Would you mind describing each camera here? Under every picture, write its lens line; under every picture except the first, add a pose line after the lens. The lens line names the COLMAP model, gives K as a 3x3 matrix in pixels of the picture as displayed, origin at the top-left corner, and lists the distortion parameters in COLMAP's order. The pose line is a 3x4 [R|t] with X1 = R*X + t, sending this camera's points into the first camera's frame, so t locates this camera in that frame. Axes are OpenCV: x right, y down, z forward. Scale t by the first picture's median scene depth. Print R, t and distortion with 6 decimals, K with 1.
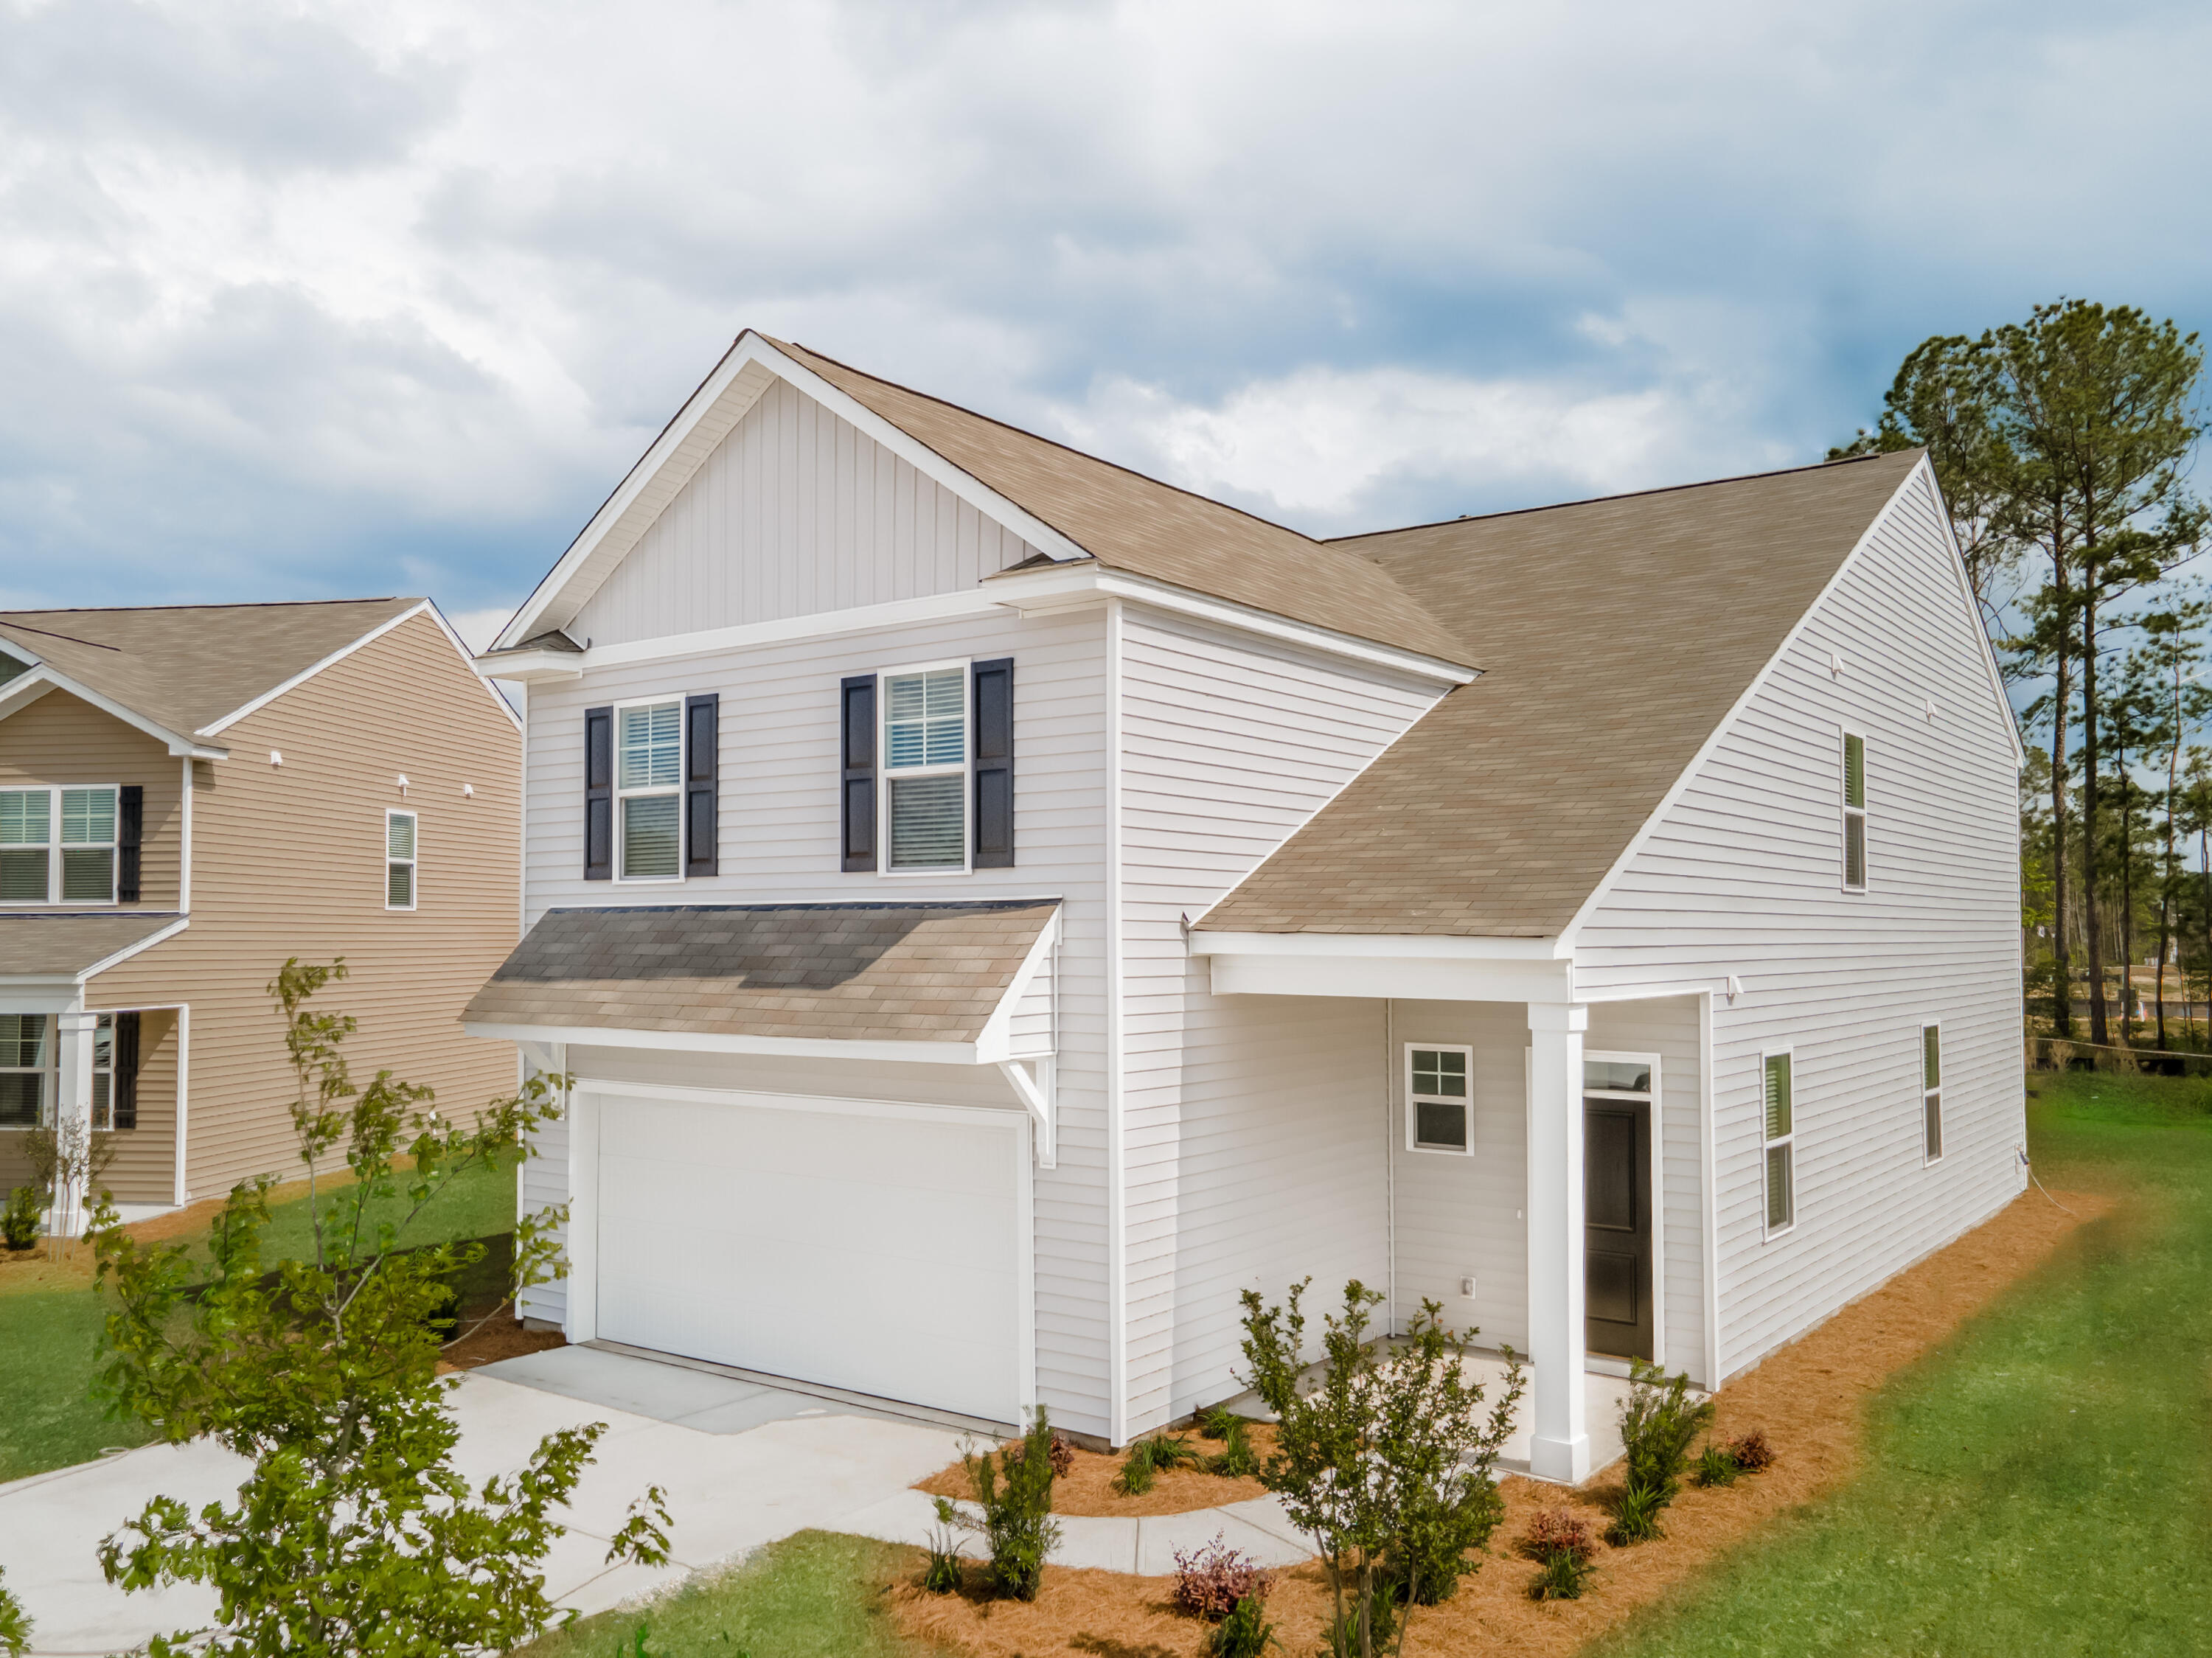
lens RADIAL K [[1781.8, 0, 1033.4], [0, 1781.8, 869.4], [0, 0, 1]] dist [0.053266, -0.004393]
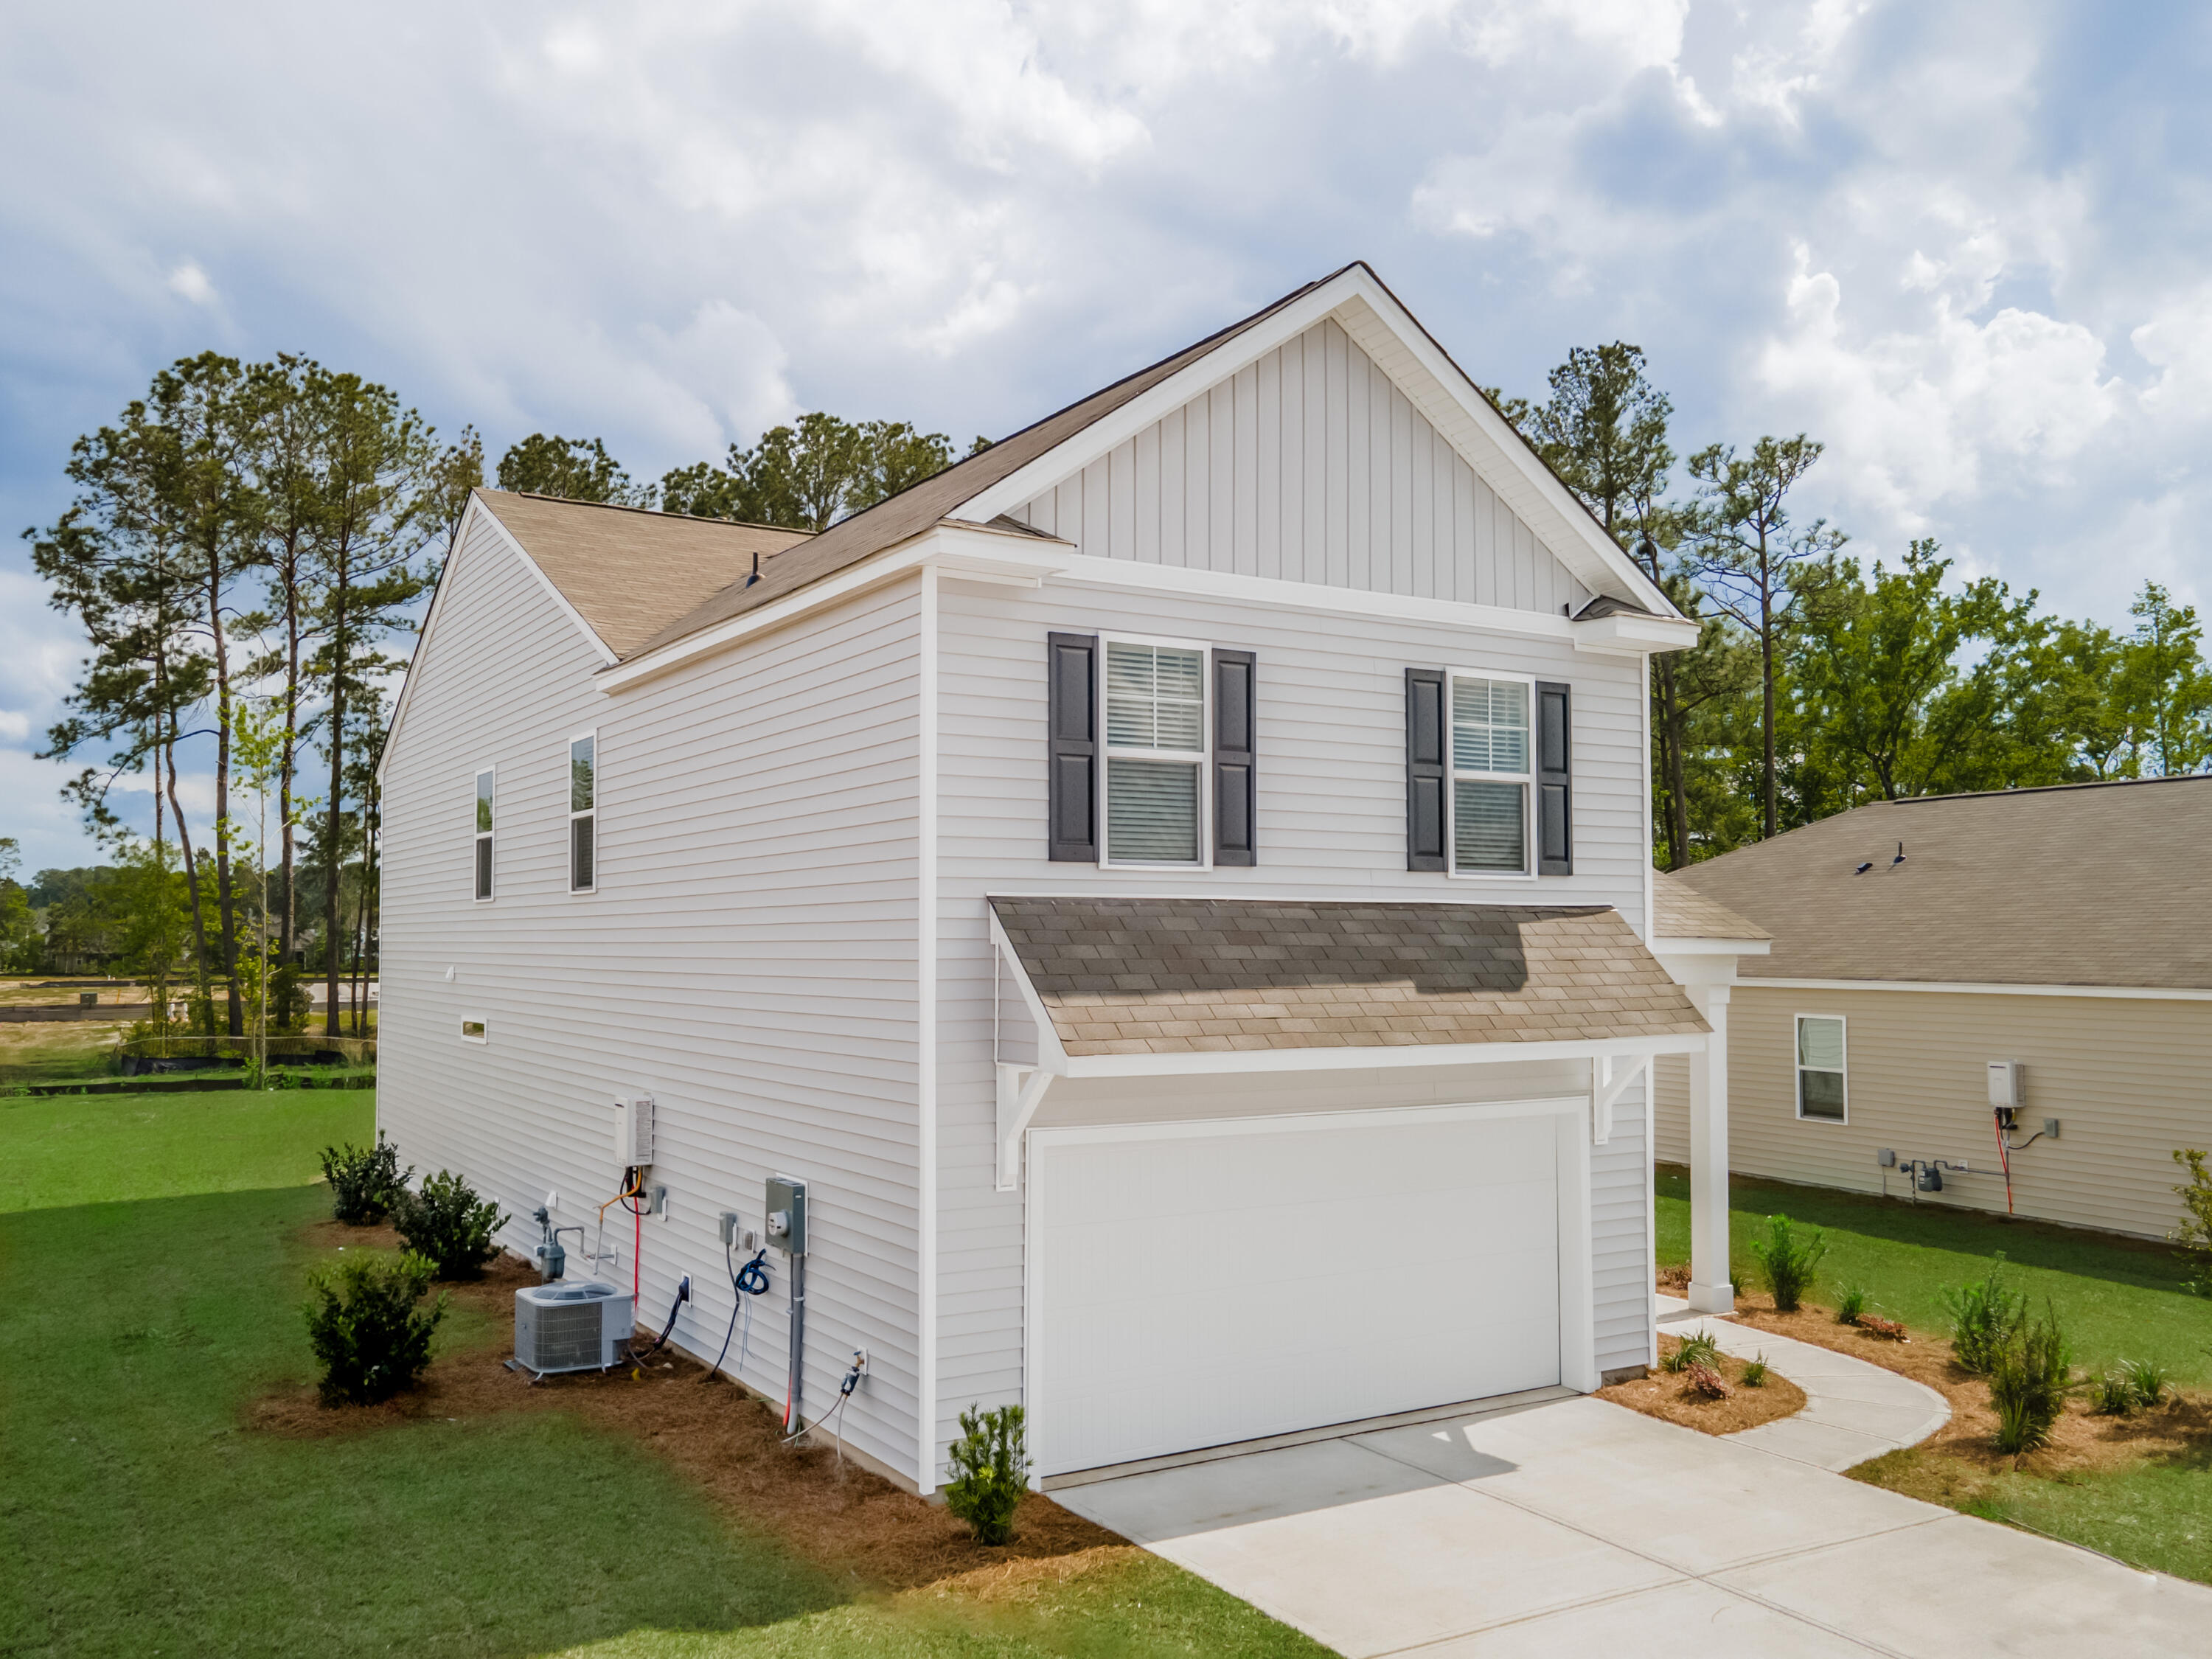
lens RADIAL K [[1781.9, 0, 1033.4], [0, 1781.9, 869.9], [0, 0, 1]] dist [0.053266, -0.004393]
pose [[0.371642, 0.036066, 0.927675, -1.049870], [-0.037476, 0.999013, -0.023826, 0.030981], [-0.927619, -0.025911, 0.372627, 0.813439]]
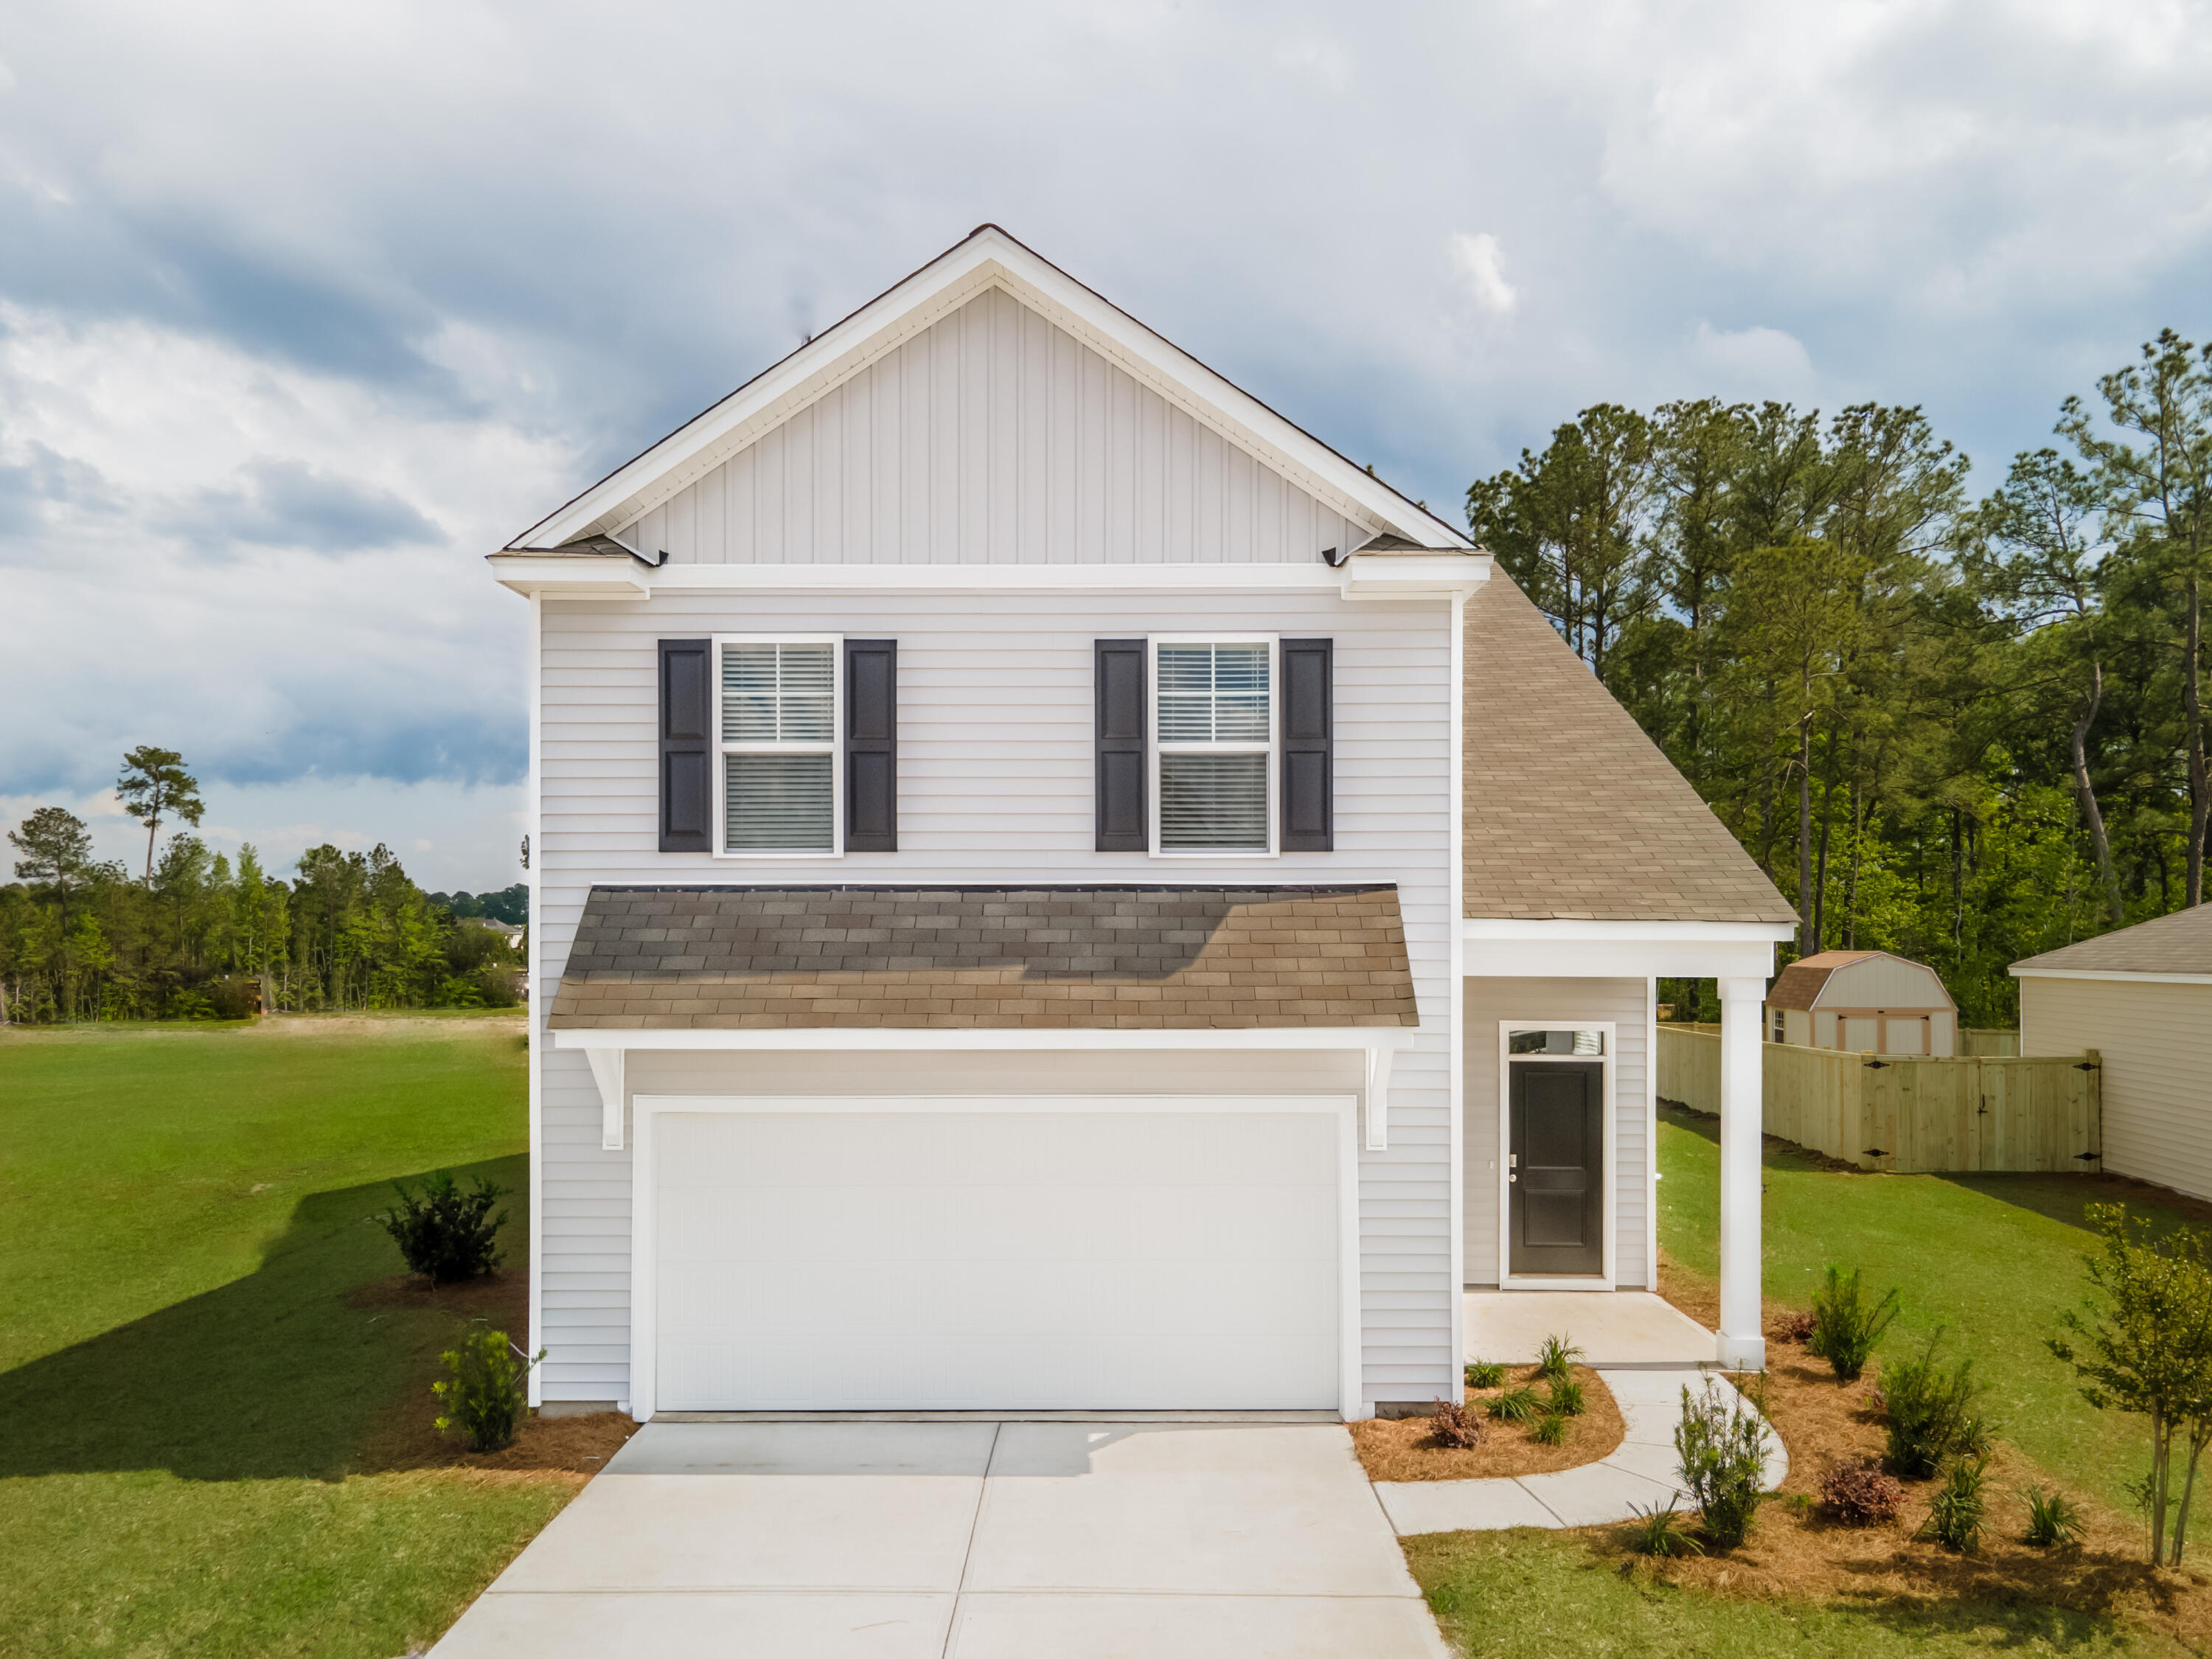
lens RADIAL K [[1698.0, 0, 1107.0], [0, 1698.0, 920.5], [0, 0, 1]] dist [0.059717, 0.000410]
pose [[0.798991, 0.006612, 0.601307, -0.616656], [-0.022839, 0.999552, 0.019357, 0.019805], [-0.600909, -0.029200, 0.798784, 0.290247]]
